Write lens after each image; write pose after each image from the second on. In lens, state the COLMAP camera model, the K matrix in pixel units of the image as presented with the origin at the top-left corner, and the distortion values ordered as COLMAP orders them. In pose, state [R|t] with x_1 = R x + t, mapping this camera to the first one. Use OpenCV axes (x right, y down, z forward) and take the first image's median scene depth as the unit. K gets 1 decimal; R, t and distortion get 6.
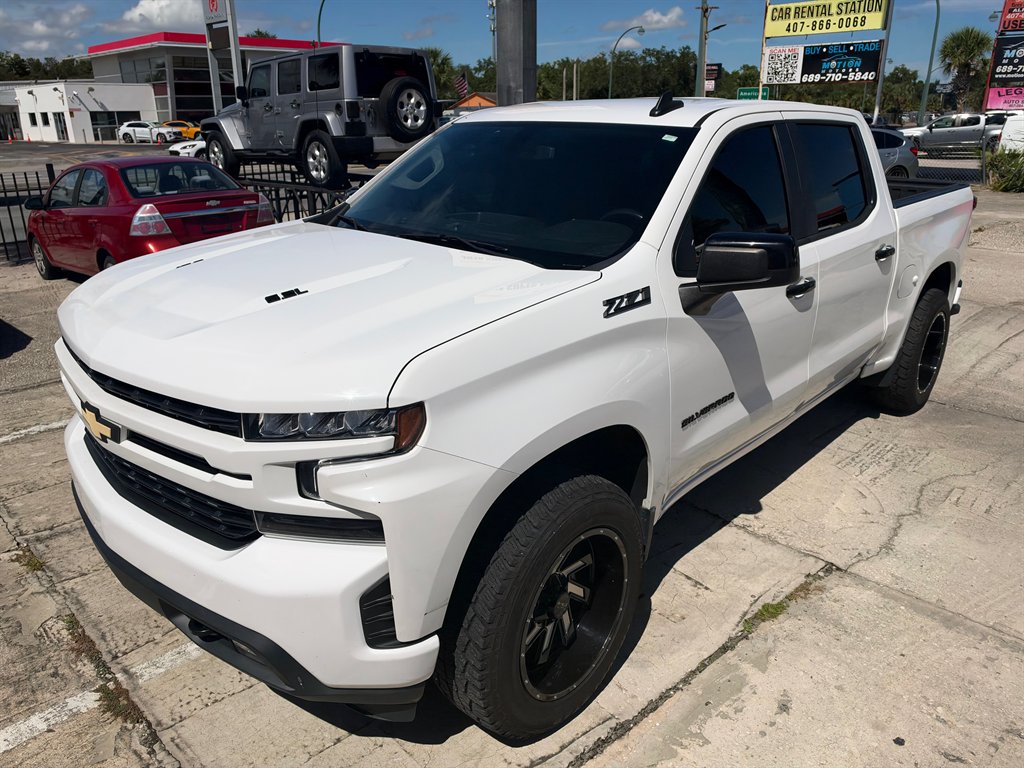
lens RADIAL K [[741.9, 0, 507.4], [0, 741.9, 392.7], [0, 0, 1]] dist [-0.005386, -0.007526]
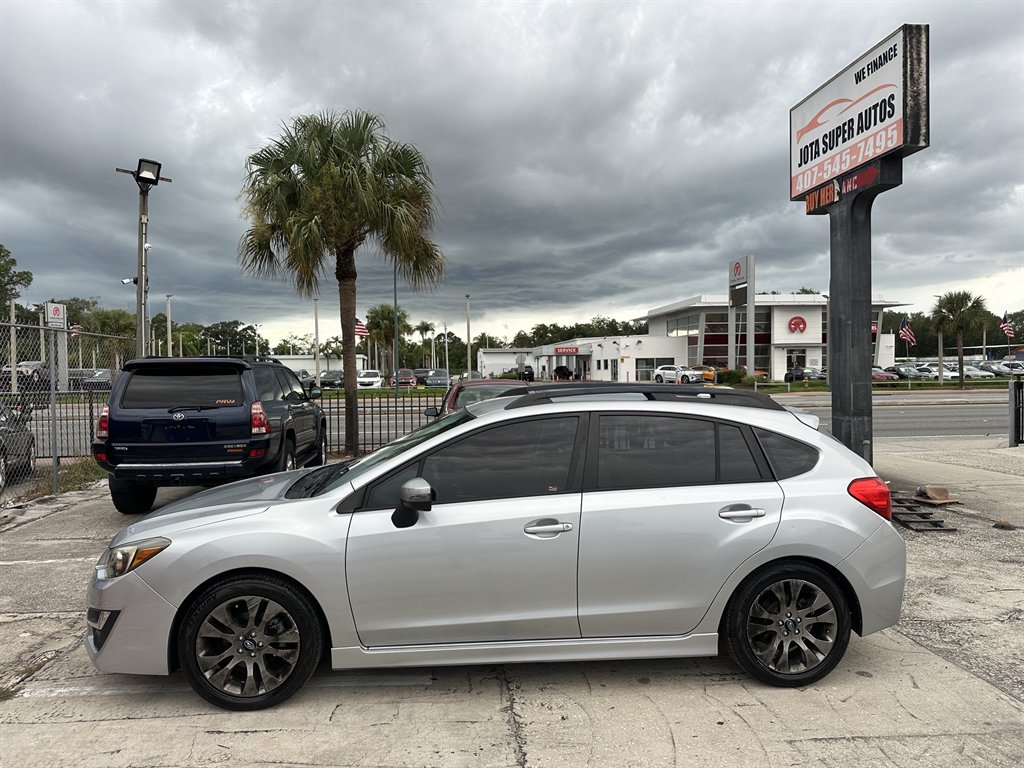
lens RADIAL K [[726.7, 0, 514.6], [0, 726.7, 378.6], [0, 0, 1]] dist [0.002566, -0.008298]
pose [[0.768563, 0.008404, -0.639719, 0.643792], [-0.219578, 0.942642, -0.251419, -0.027311], [0.600913, 0.333699, 0.726325, 0.205034]]
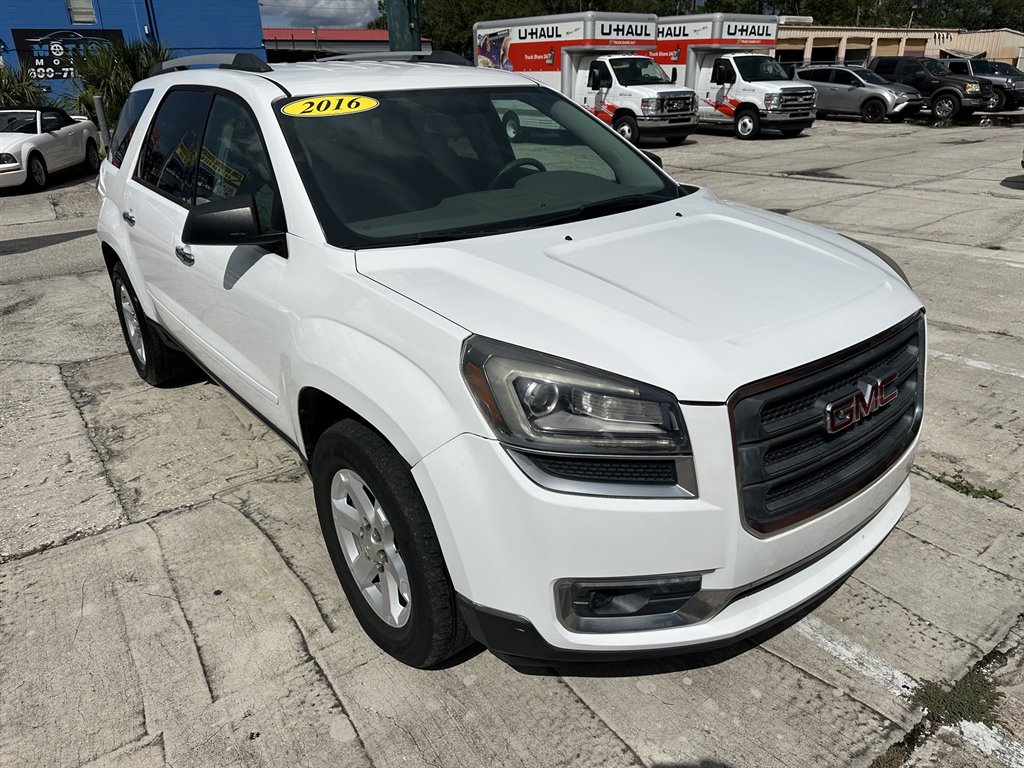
lens RADIAL K [[726.7, 0, 514.6], [0, 726.7, 378.6], [0, 0, 1]] dist [0.002566, -0.008298]
pose [[0.153881, -0.372625, 0.915134, -0.660011], [0.377827, 0.877971, 0.293961, -0.176768], [-0.912999, 0.300528, 0.275891, 0.613495]]
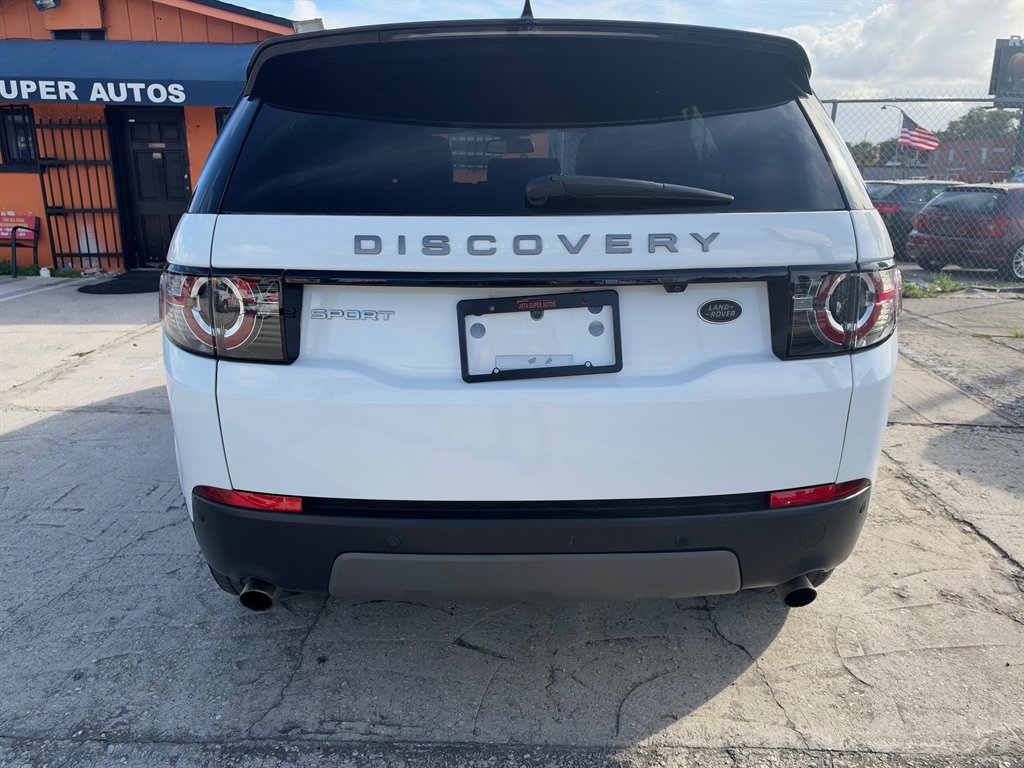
lens RADIAL K [[744.5, 0, 513.0], [0, 744.5, 391.2], [0, 0, 1]] dist [-0.009330, 0.002462]
pose [[-0.732074, 0.188853, -0.654525, 0.731143], [-0.244595, 0.823867, 0.511289, -0.392906], [0.635800, 0.534395, -0.556939, 1.383851]]
